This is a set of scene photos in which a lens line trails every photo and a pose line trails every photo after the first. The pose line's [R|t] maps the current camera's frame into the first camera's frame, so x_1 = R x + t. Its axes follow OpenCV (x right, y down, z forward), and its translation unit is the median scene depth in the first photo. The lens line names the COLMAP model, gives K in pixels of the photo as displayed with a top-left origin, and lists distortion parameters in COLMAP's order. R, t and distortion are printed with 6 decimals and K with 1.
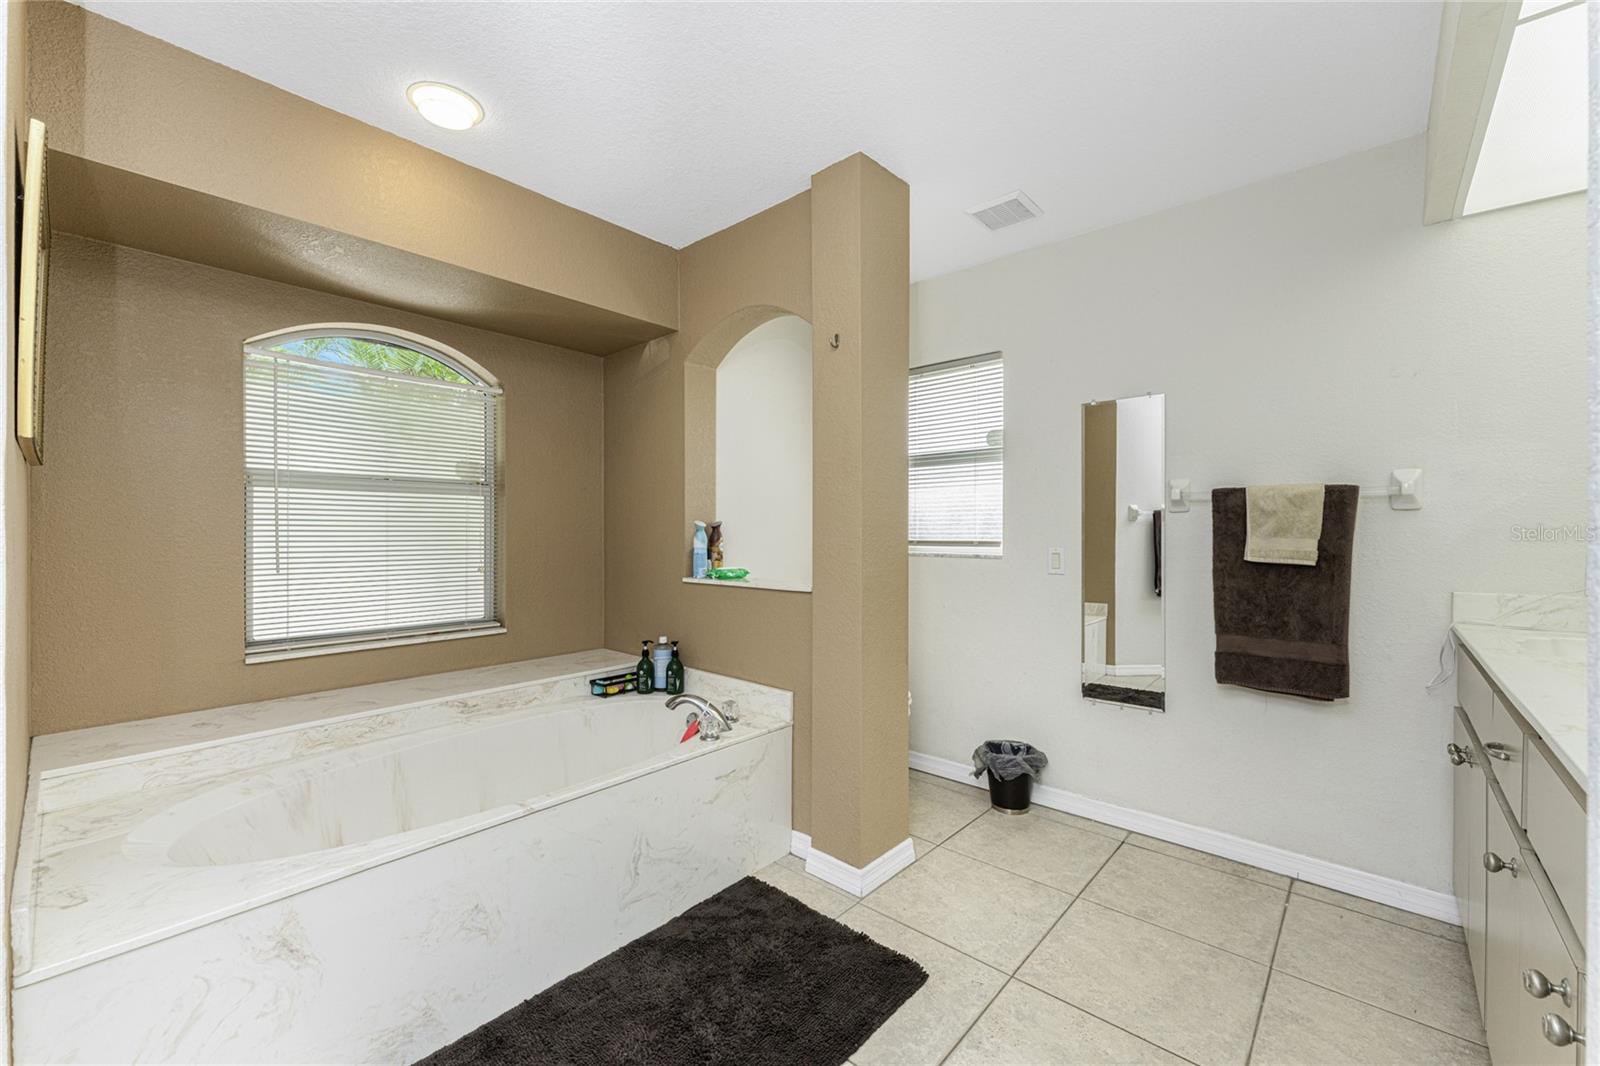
lens RADIAL K [[644.1, 0, 800.0], [0, 644.1, 533.0], [0, 0, 1]] dist [-0.000881, 0.000097]
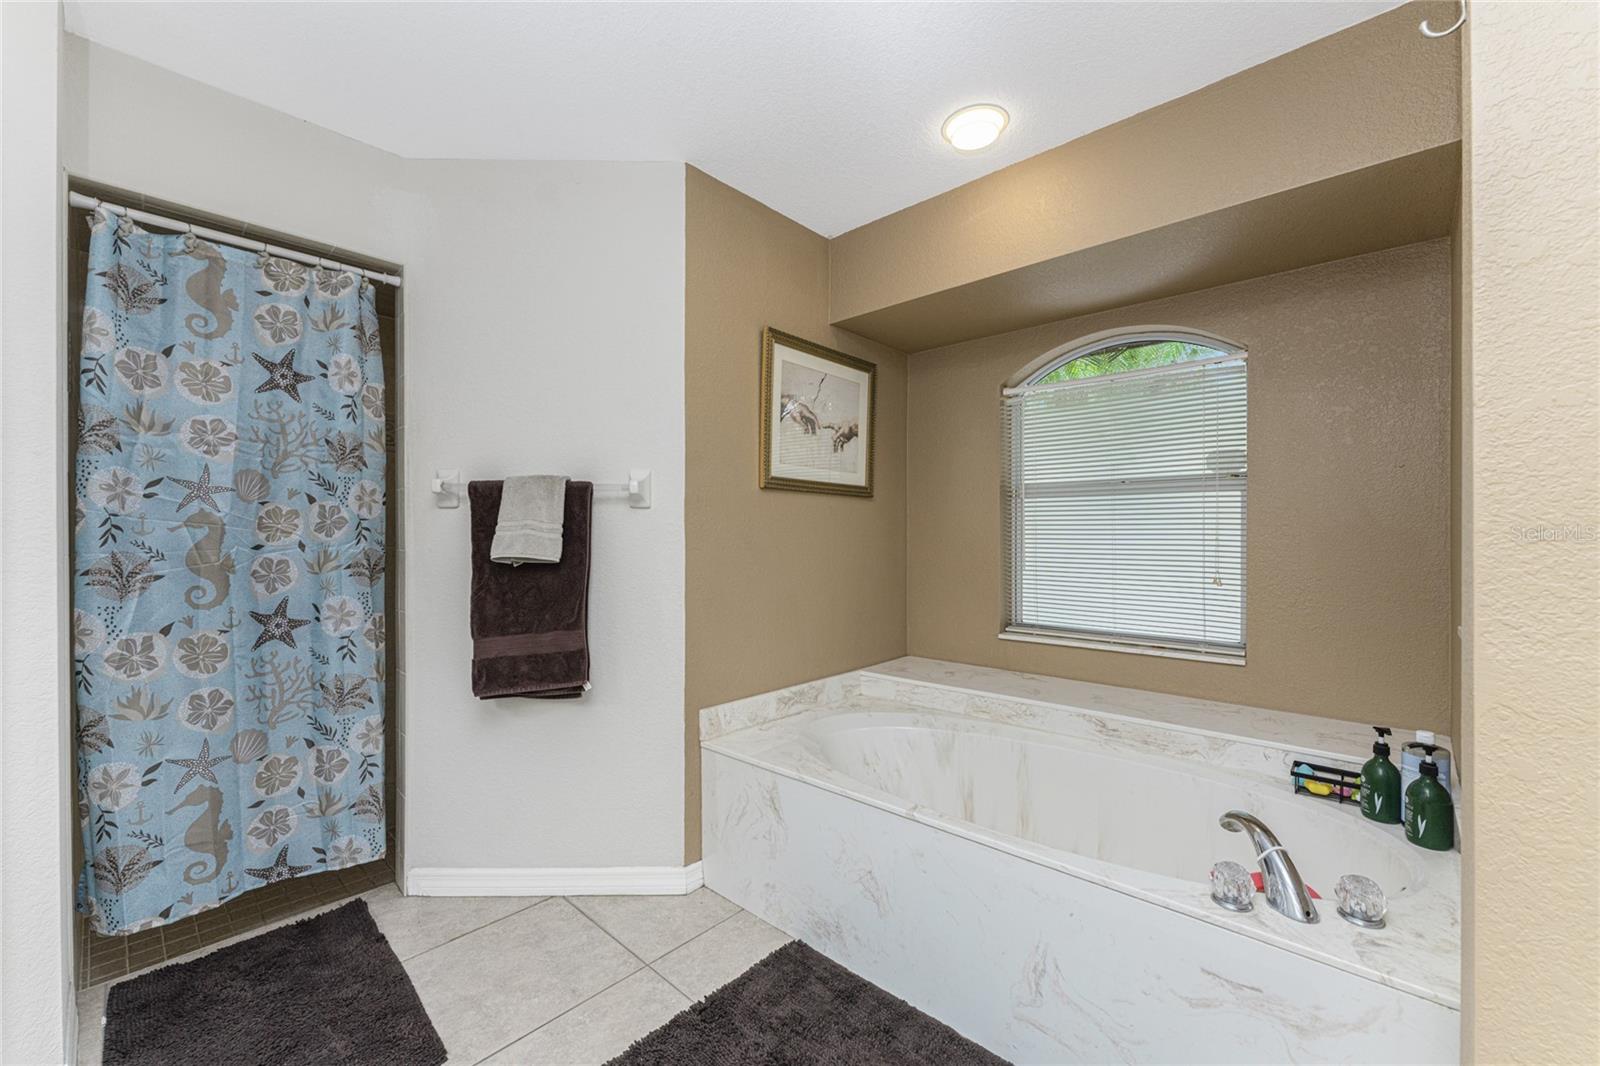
lens RADIAL K [[644.1, 0, 800.0], [0, 644.1, 533.0], [0, 0, 1]] dist [-0.000881, 0.000097]
pose [[-0.021892, -0.001929, -0.999758, 0.595900], [-0.003389, 0.999993, -0.001855, -0.002909], [0.999755, 0.003347, -0.021899, 0.874663]]
